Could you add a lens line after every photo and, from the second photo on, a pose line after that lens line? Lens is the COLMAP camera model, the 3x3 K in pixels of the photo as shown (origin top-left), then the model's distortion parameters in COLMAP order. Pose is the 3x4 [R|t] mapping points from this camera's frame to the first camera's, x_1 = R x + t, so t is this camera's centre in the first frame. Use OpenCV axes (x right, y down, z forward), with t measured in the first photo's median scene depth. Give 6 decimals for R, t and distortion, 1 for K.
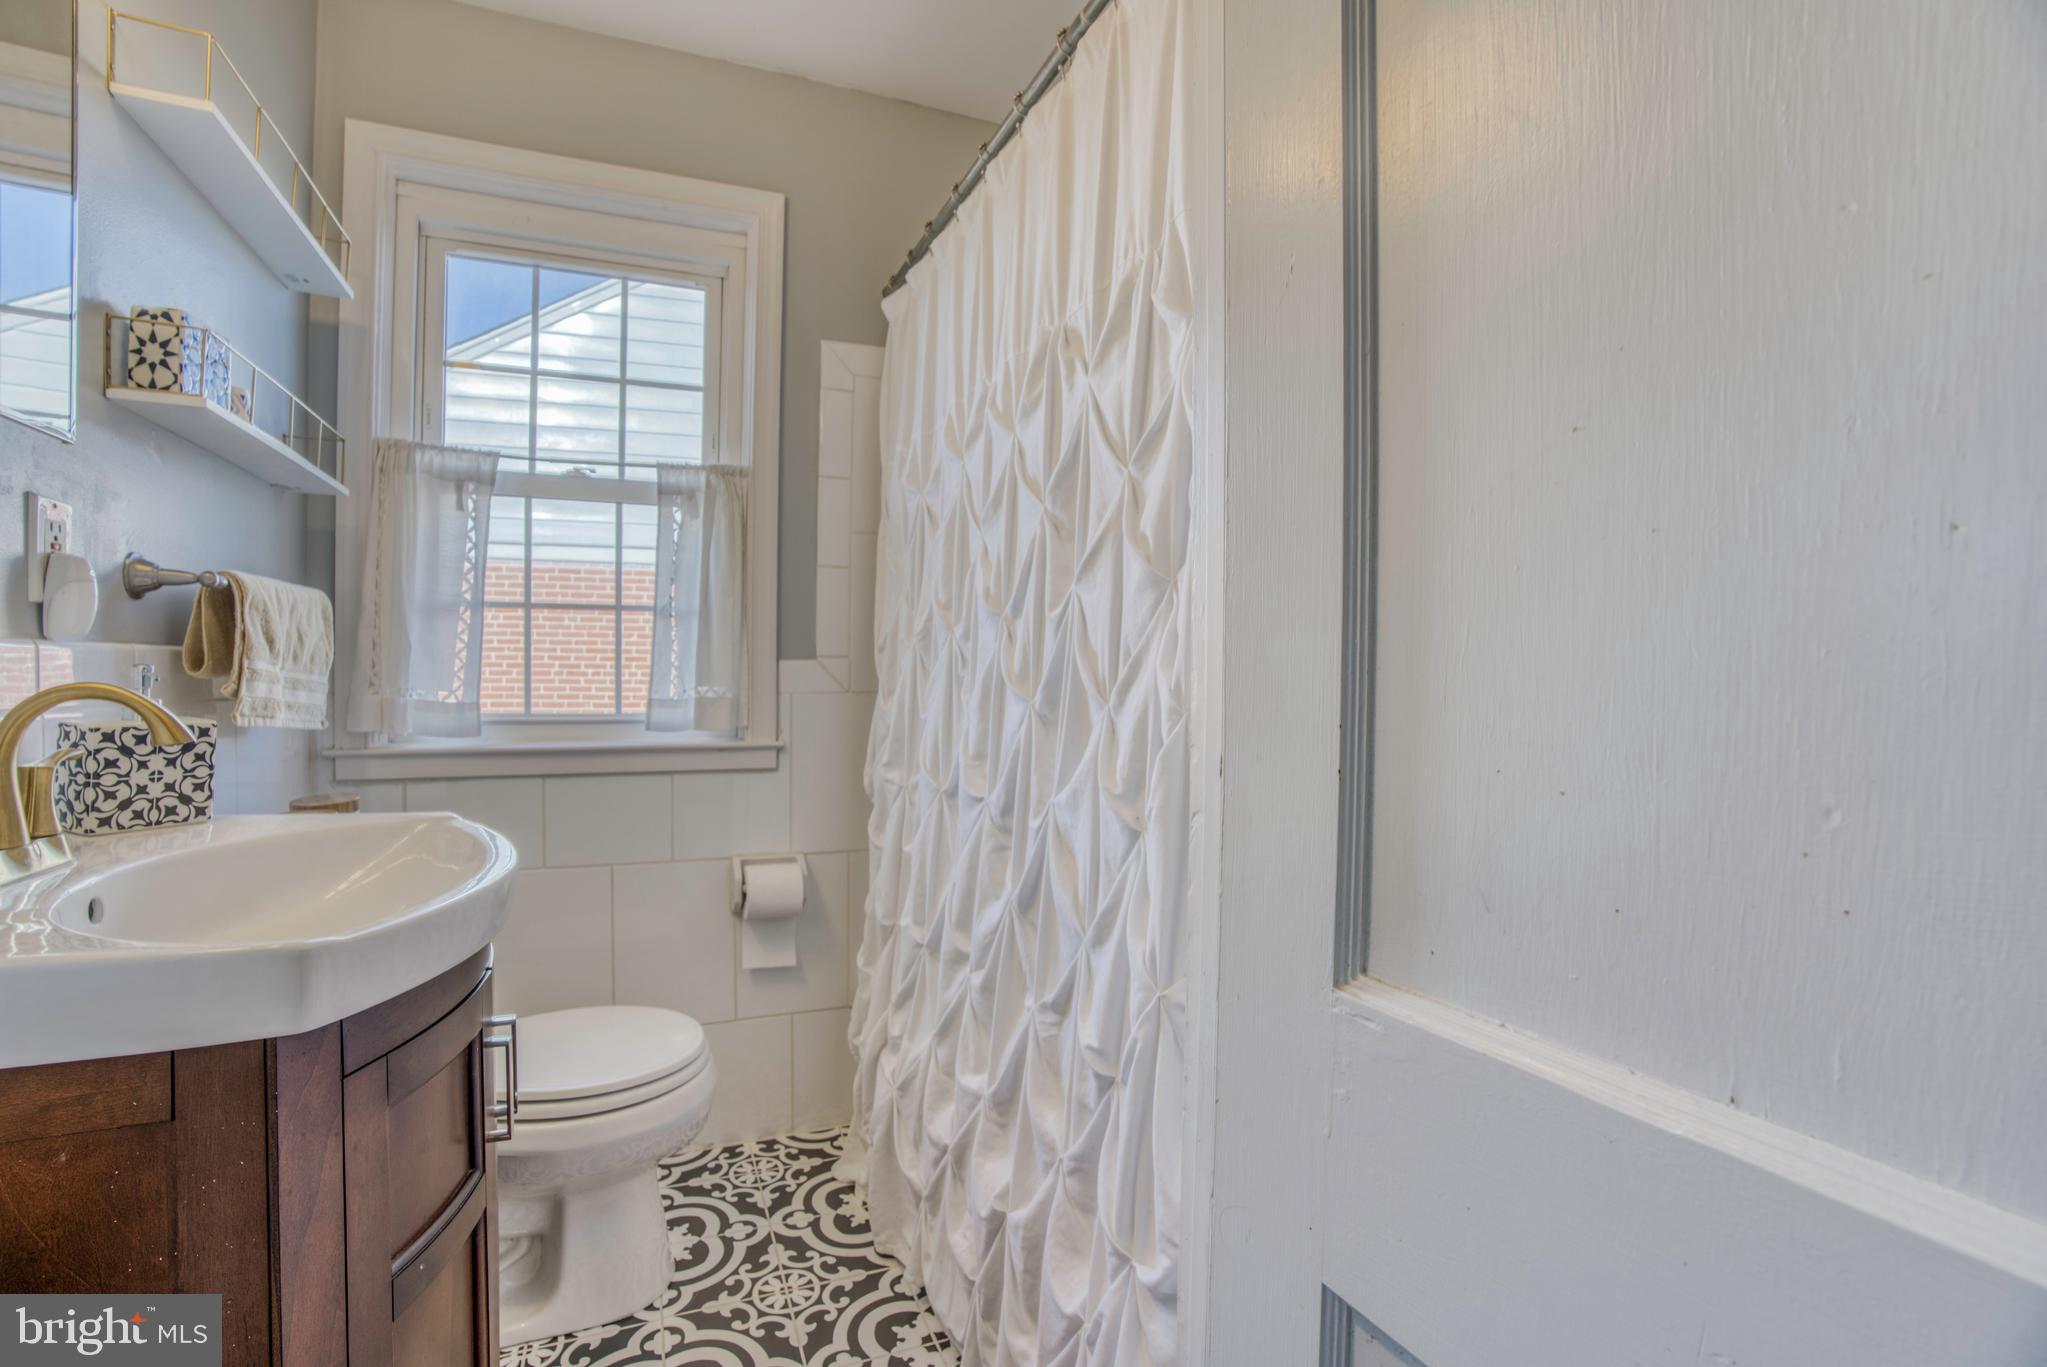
lens RADIAL K [[949.5, 0, 1005.0], [0, 949.5, 681.3], [0, 0, 1]] dist [-0.072263, 0.030813]
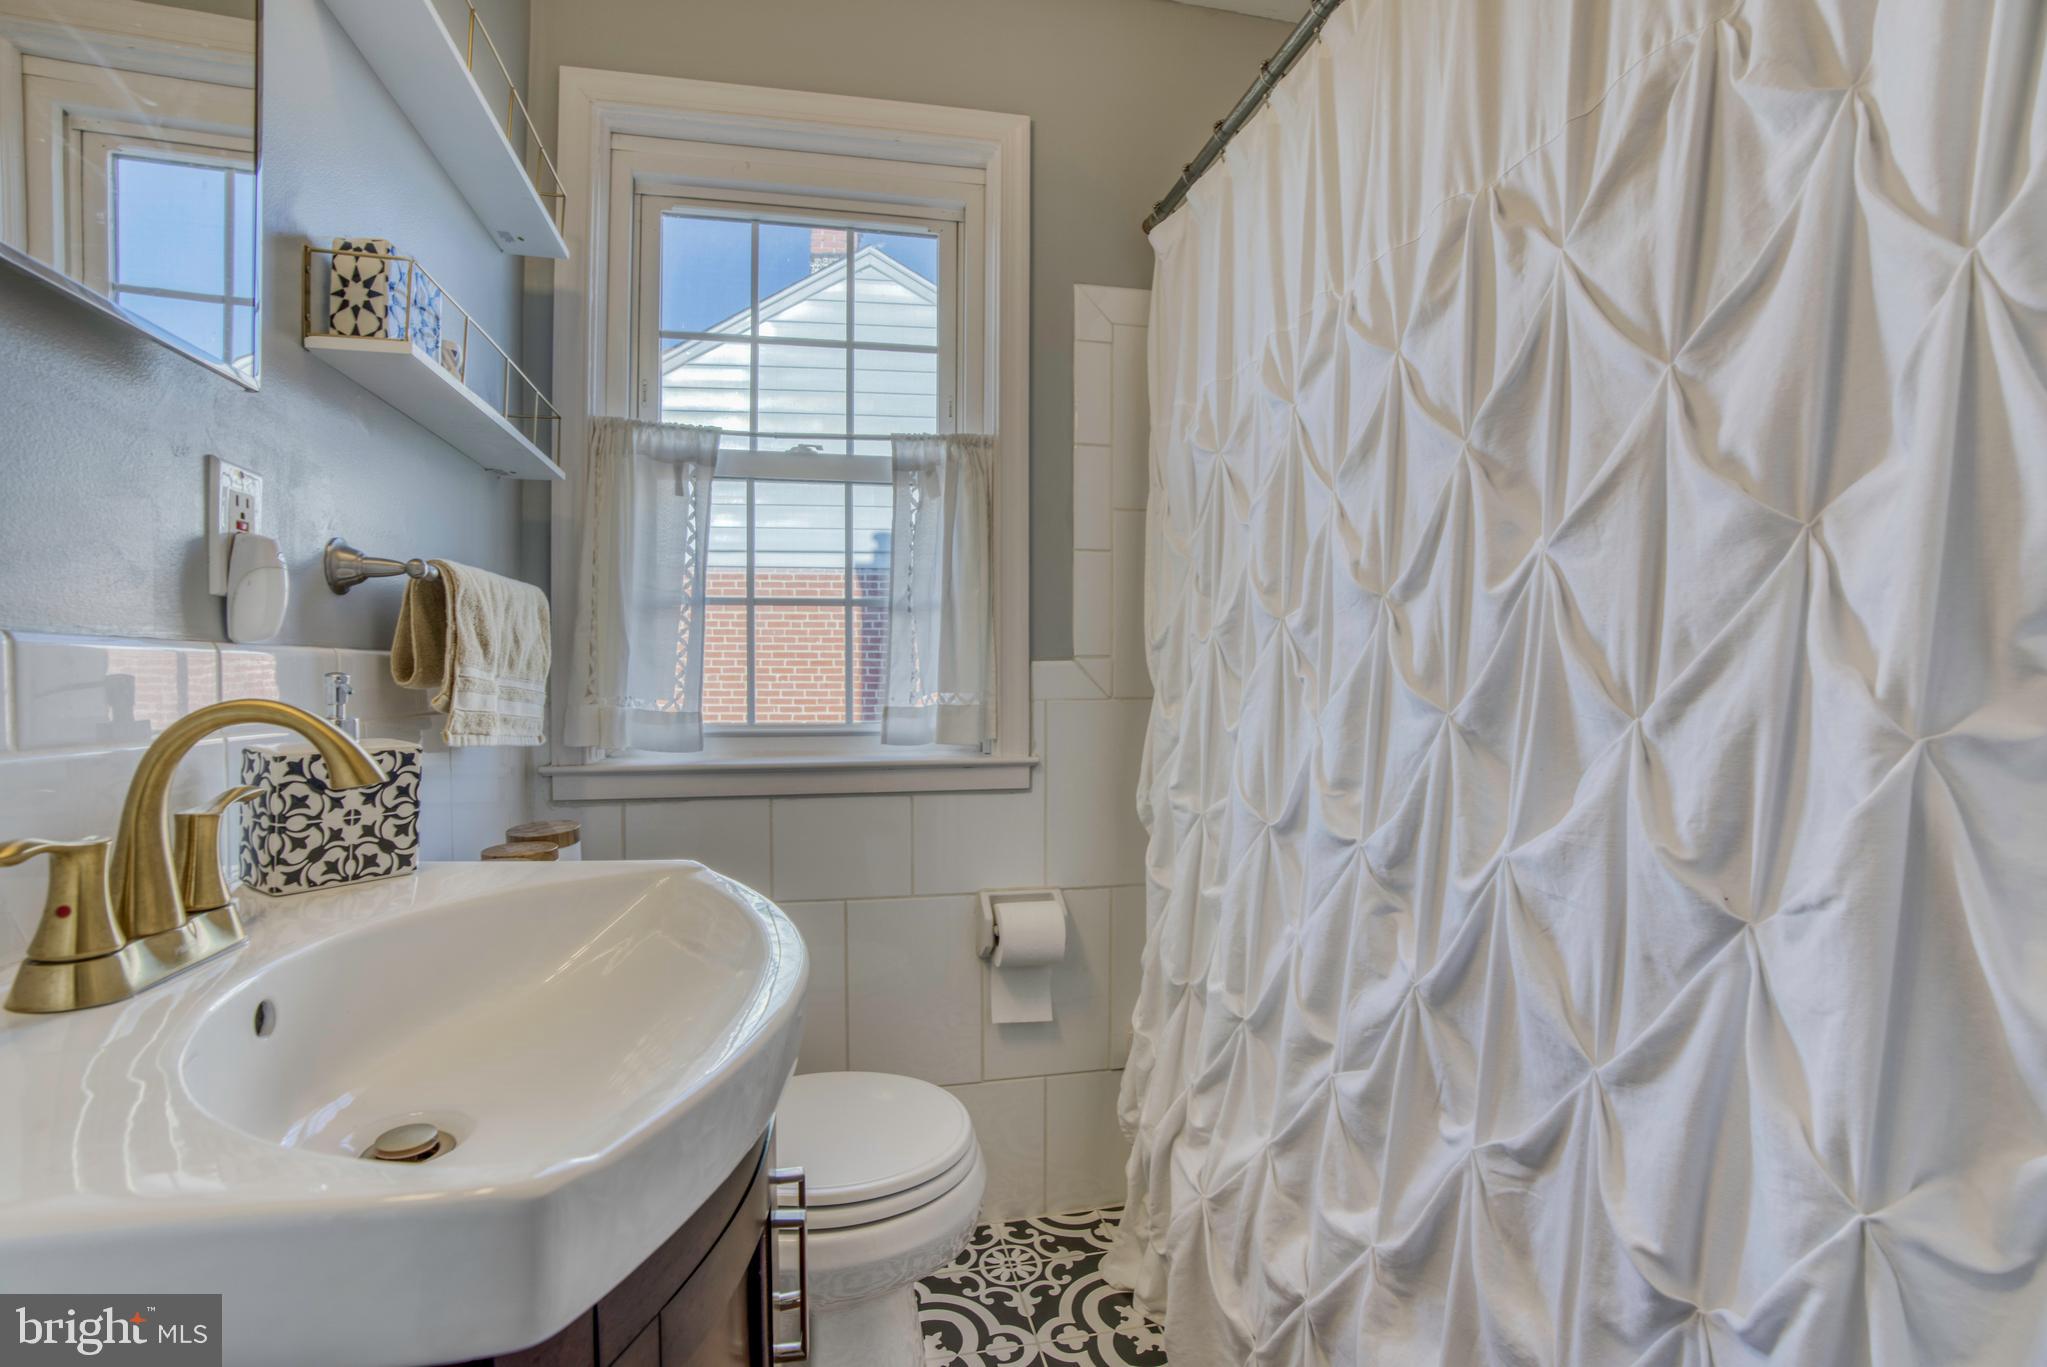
lens RADIAL K [[946.9, 0, 994.0], [0, 946.9, 677.5], [0, 0, 1]] dist [-0.080890, 0.043651]
pose [[0.984484, -0.008552, -0.175268, -0.144299], [0.007628, 0.999953, -0.005947, -0.003279], [0.175311, 0.004518, 0.984503, 0.183946]]
